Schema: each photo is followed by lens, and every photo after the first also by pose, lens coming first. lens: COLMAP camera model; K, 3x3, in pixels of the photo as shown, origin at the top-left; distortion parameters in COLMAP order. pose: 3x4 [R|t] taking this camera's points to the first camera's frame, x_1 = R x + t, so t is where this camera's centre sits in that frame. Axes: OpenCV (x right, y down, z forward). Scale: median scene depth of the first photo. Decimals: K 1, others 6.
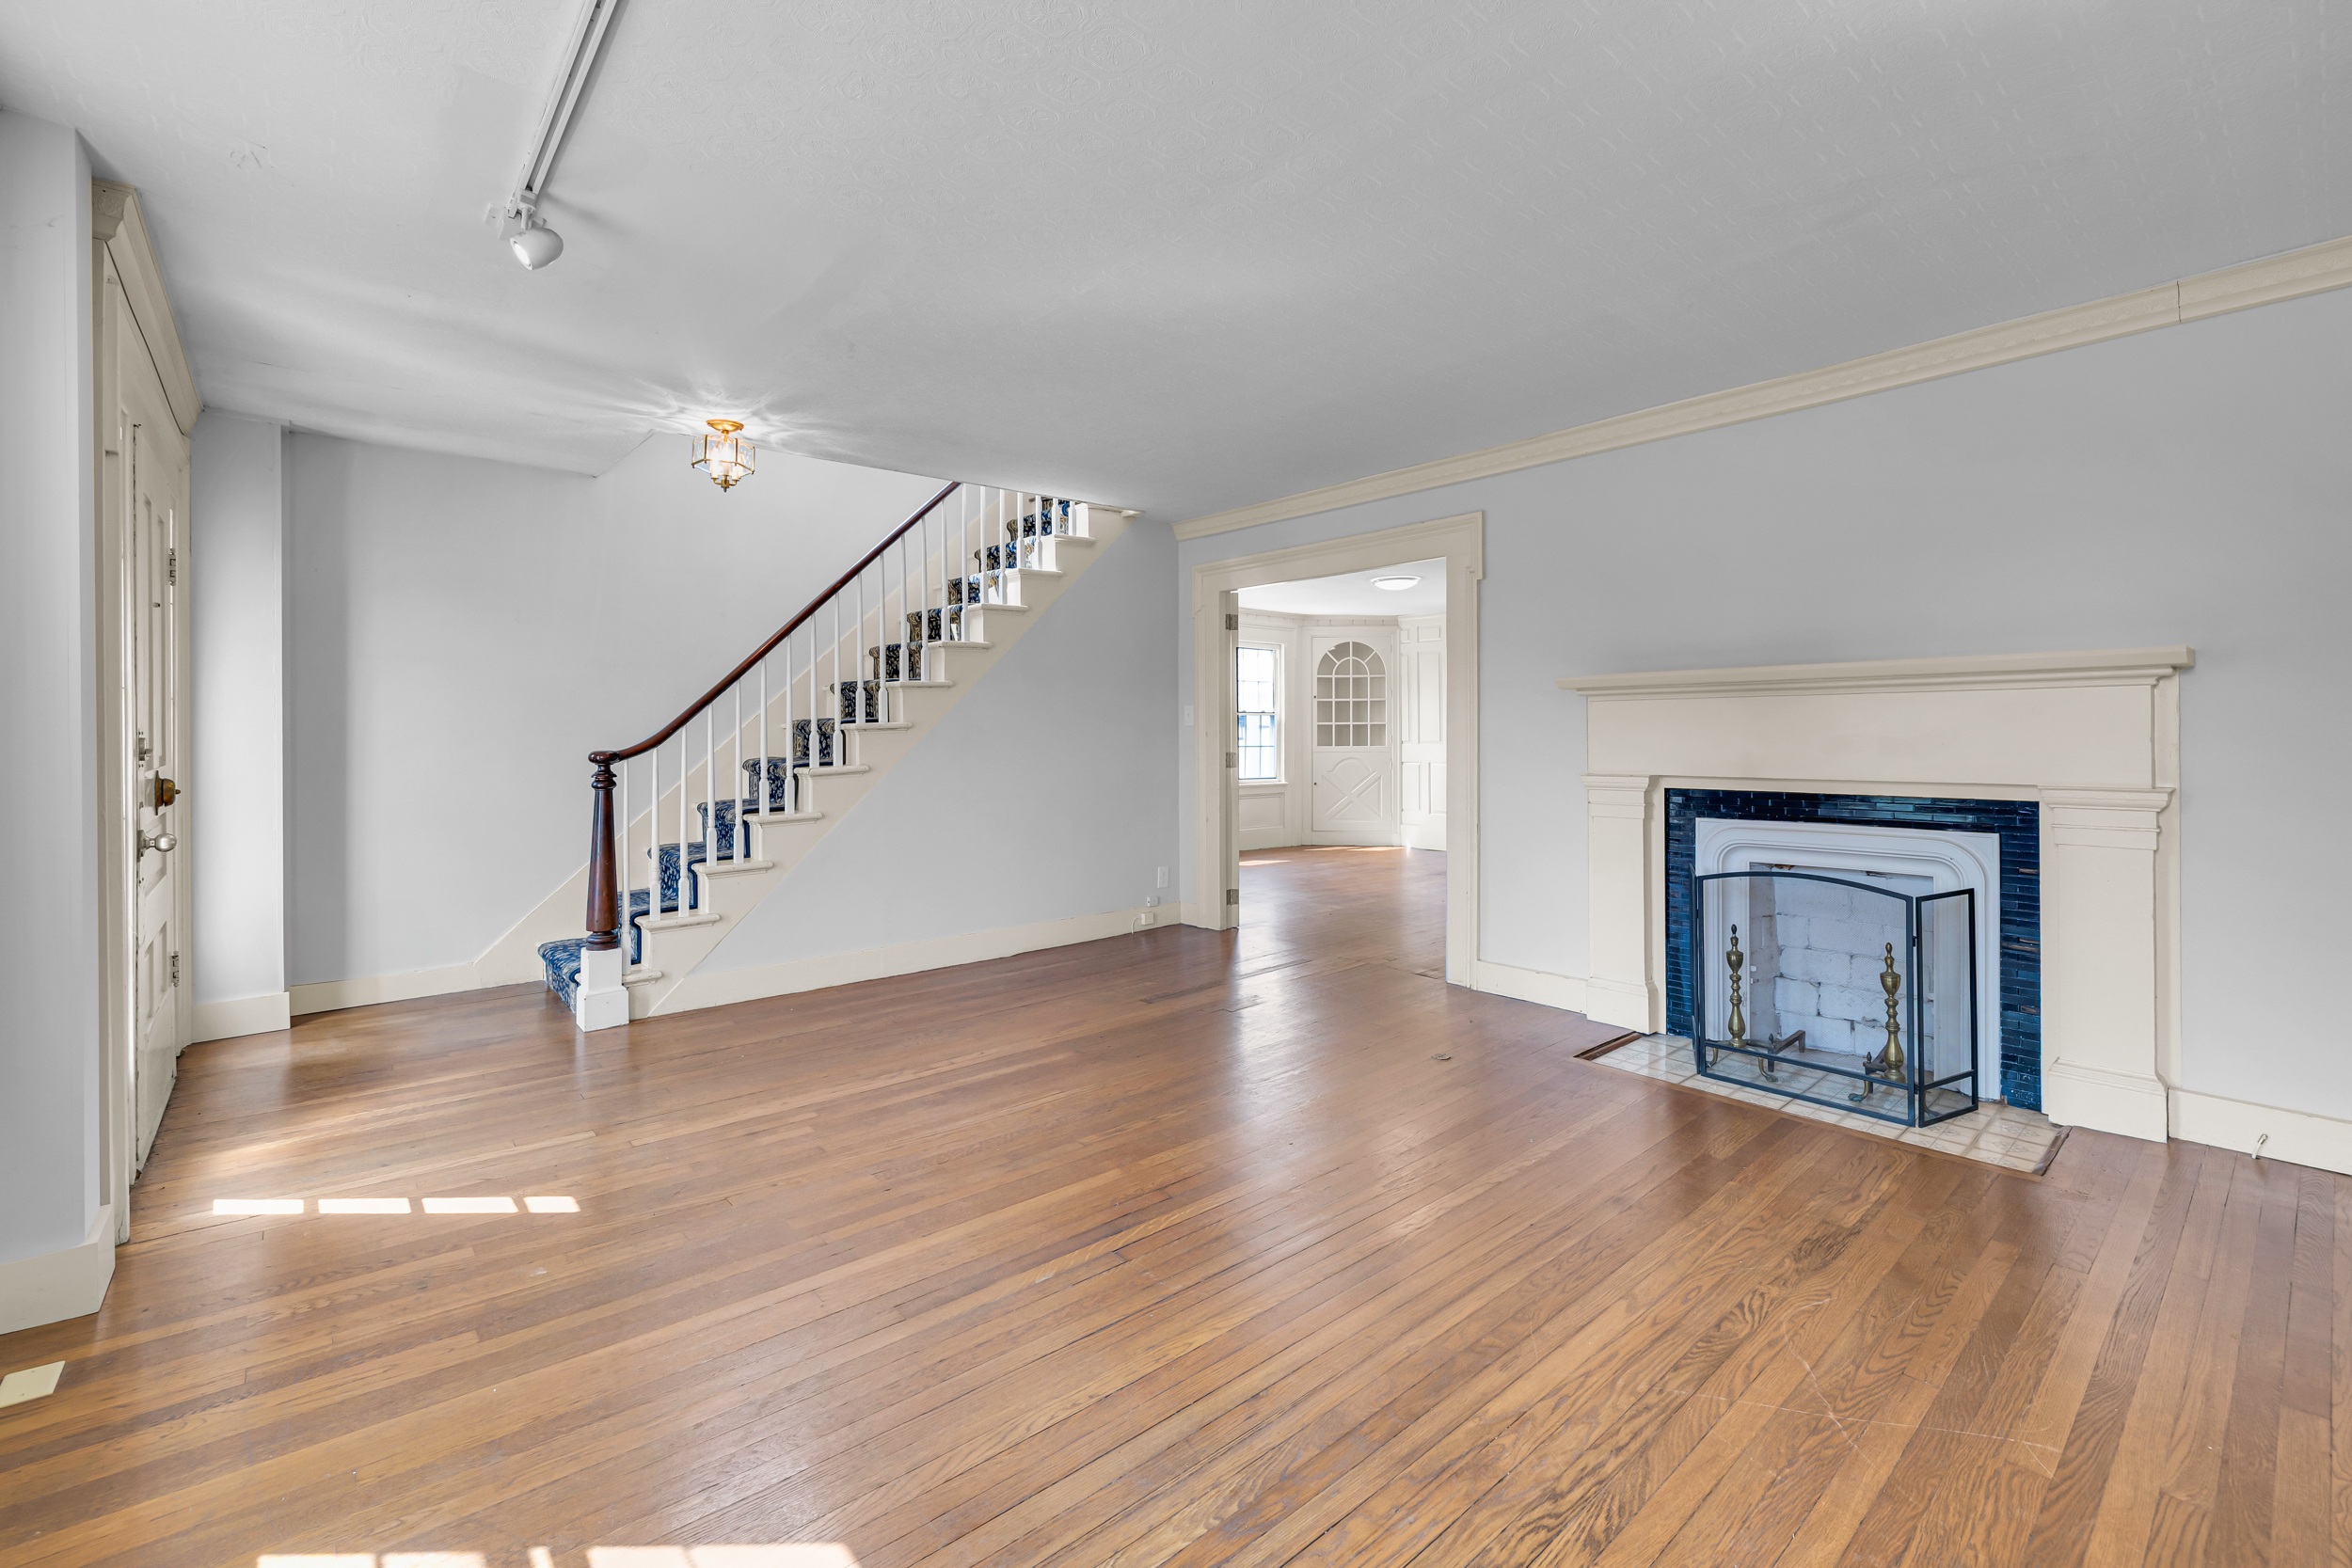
lens RADIAL K [[1000.6, 0, 1161.7], [0, 1000.6, 753.8], [0, 0, 1]] dist [0.000330, 0.000332]
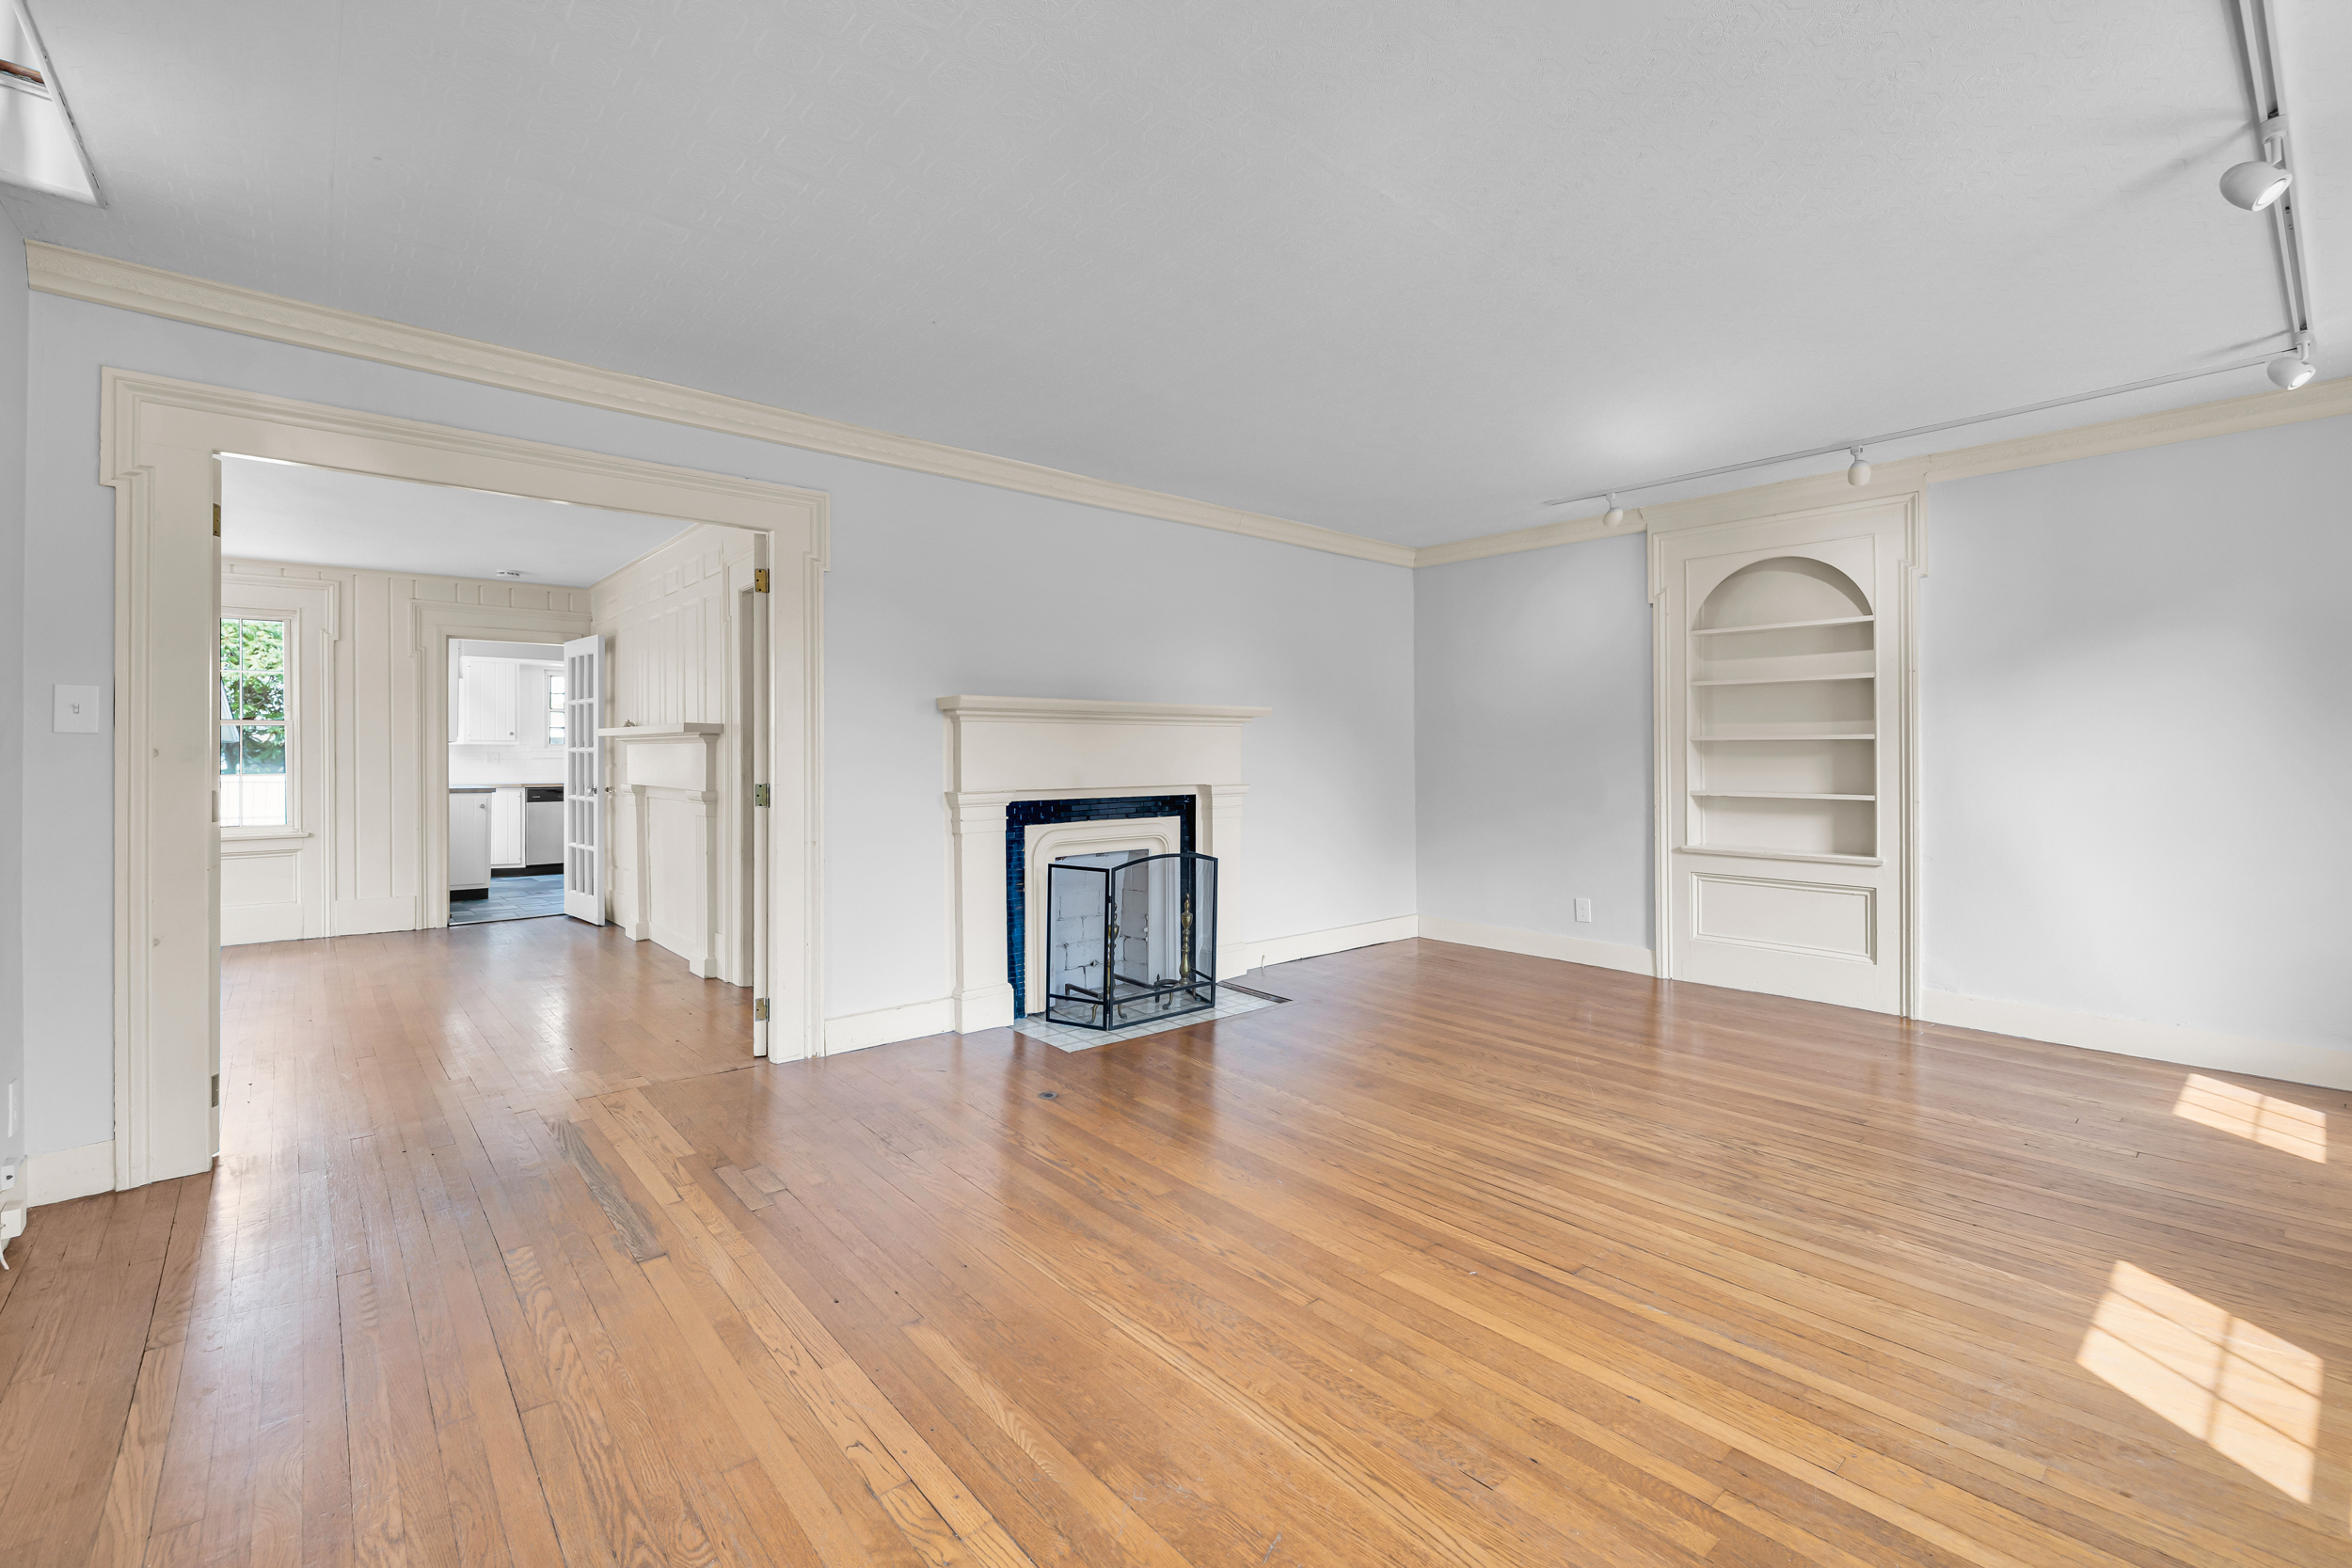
lens RADIAL K [[1000.6, 0, 1161.7], [0, 1000.6, 753.8], [0, 0, 1]] dist [0.000330, 0.000332]
pose [[0.007990, 0.002528, 0.999965, -1.034554], [0.022902, 0.999734, -0.002711, -0.019985], [-0.999706, 0.022923, 0.007930, 1.382785]]
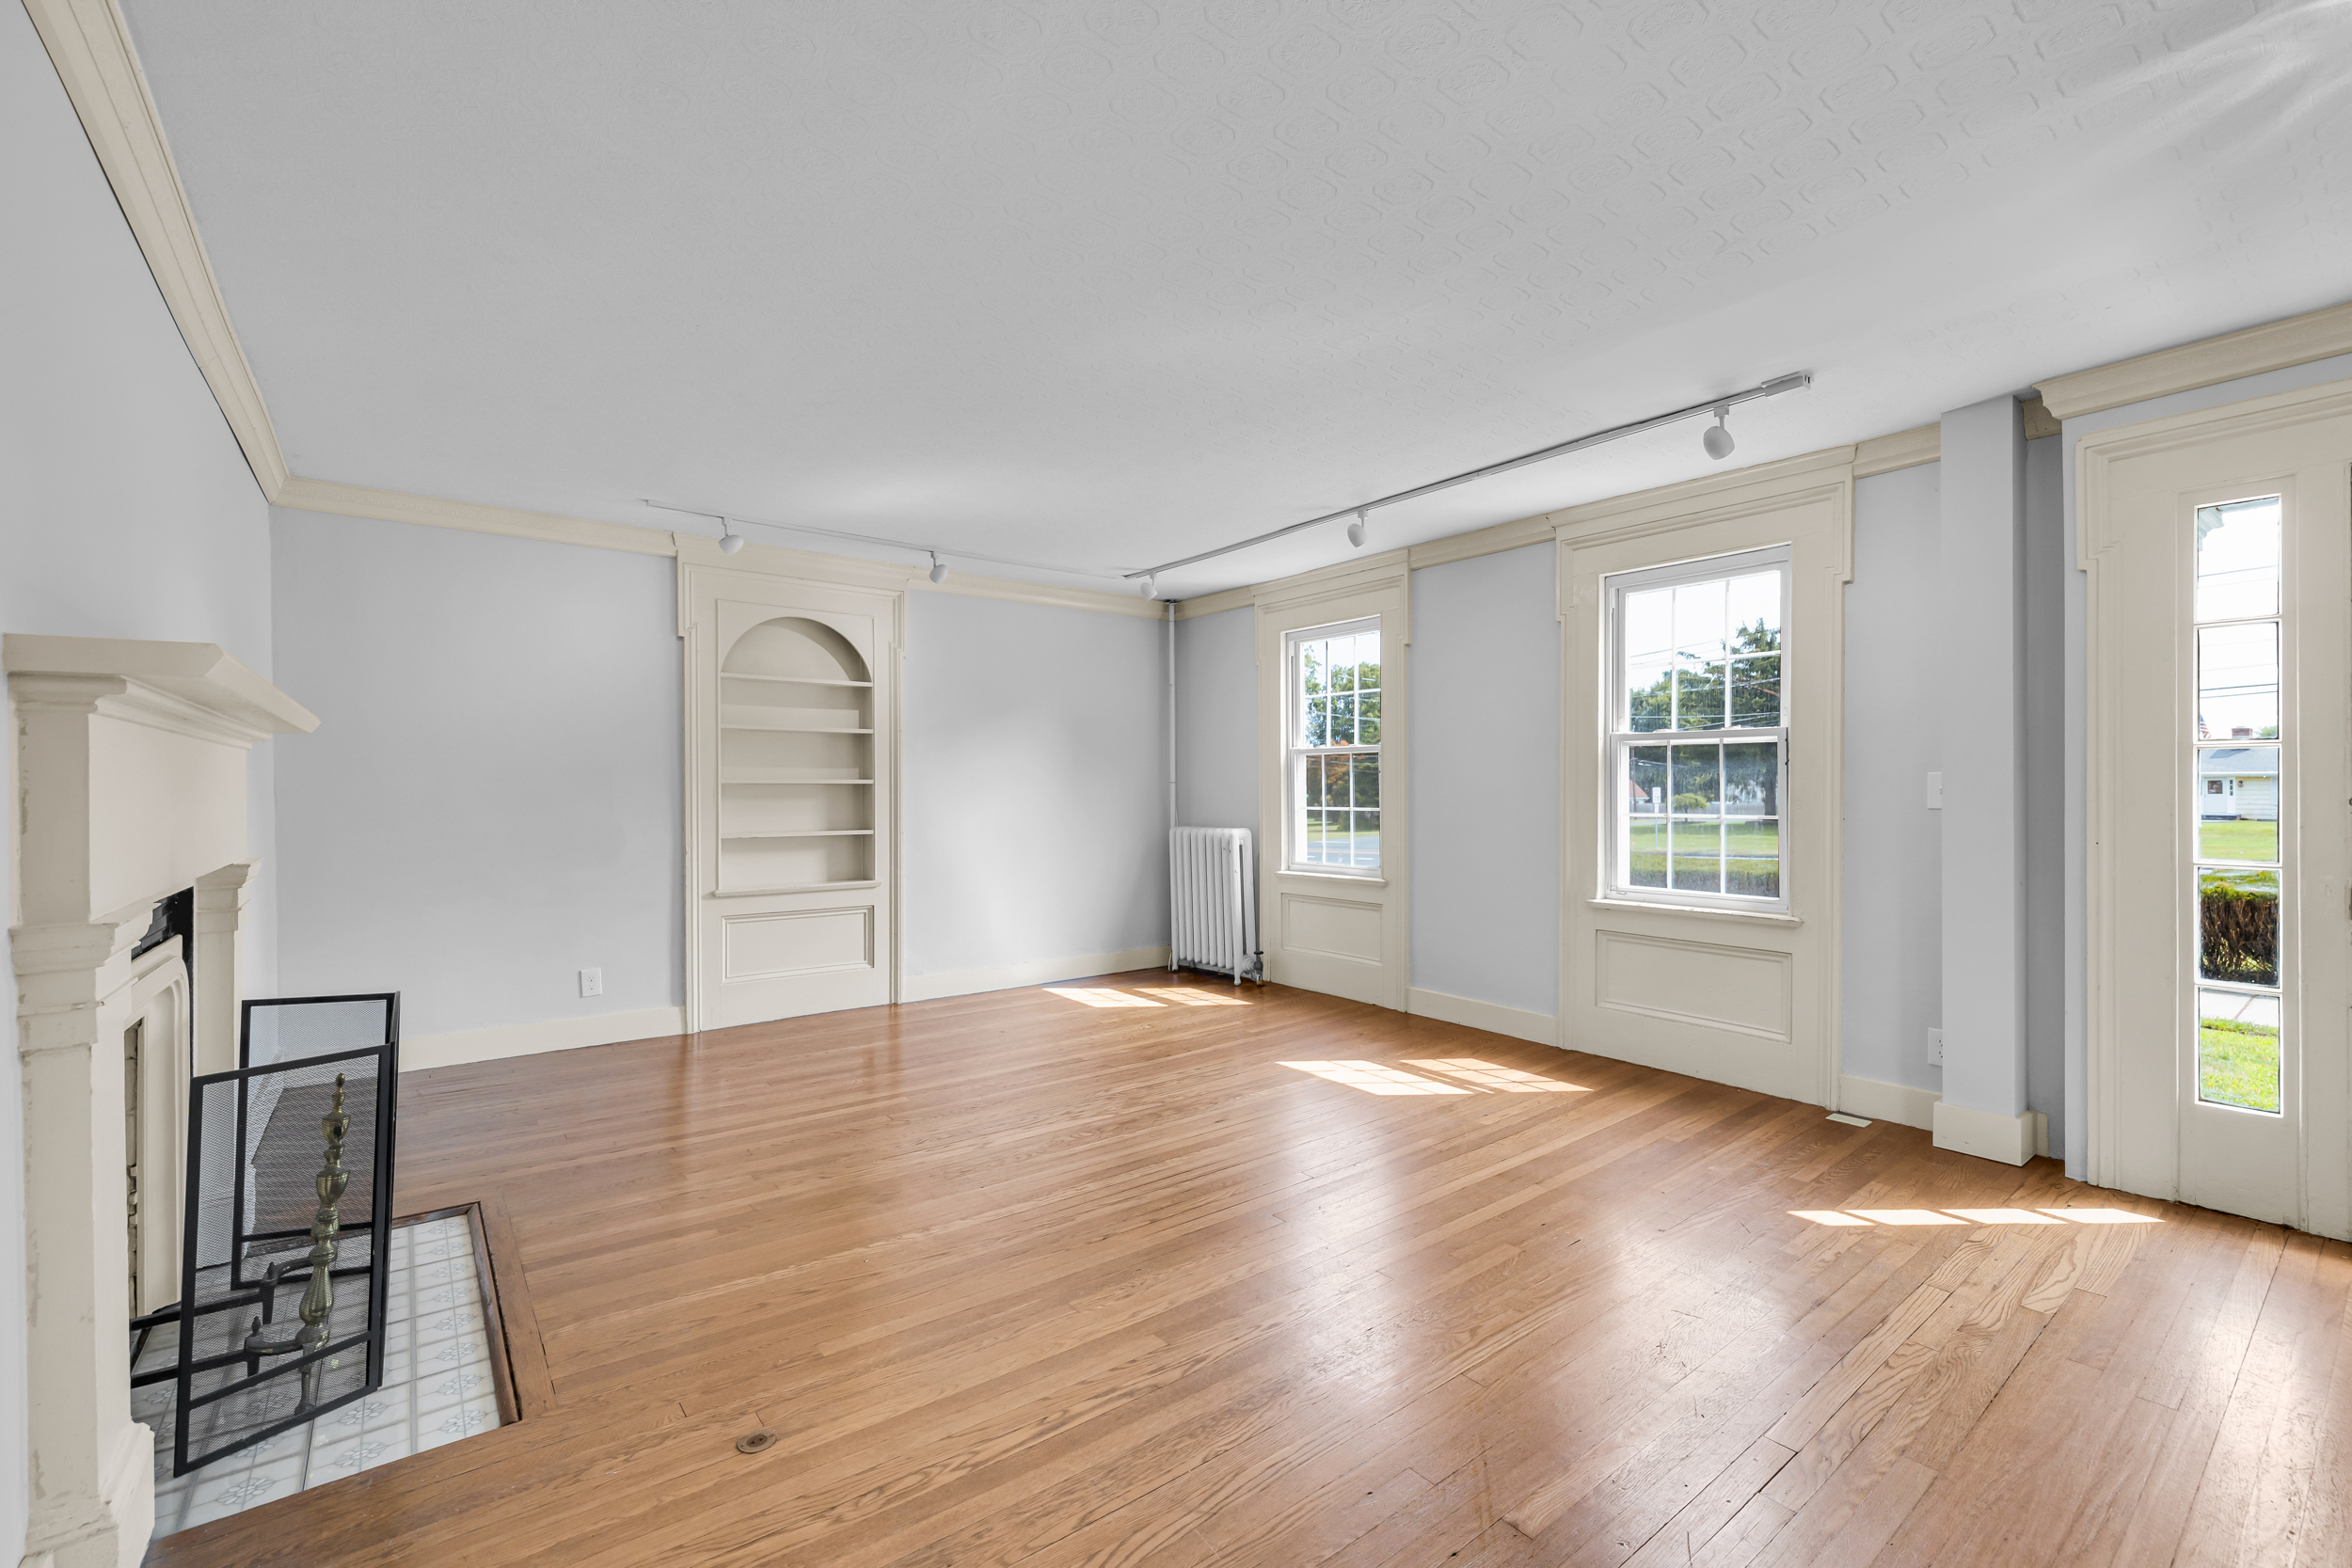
lens RADIAL K [[991.8, 0, 1176.0], [0, 991.8, 784.0], [0, 0, 1]] dist [0.000420, 0.000091]
pose [[-0.998999, 0.003230, 0.044621, 0.075769], [0.003840, 0.999900, 0.013599, -0.051789], [-0.044572, 0.013756, -0.998911, 2.333386]]
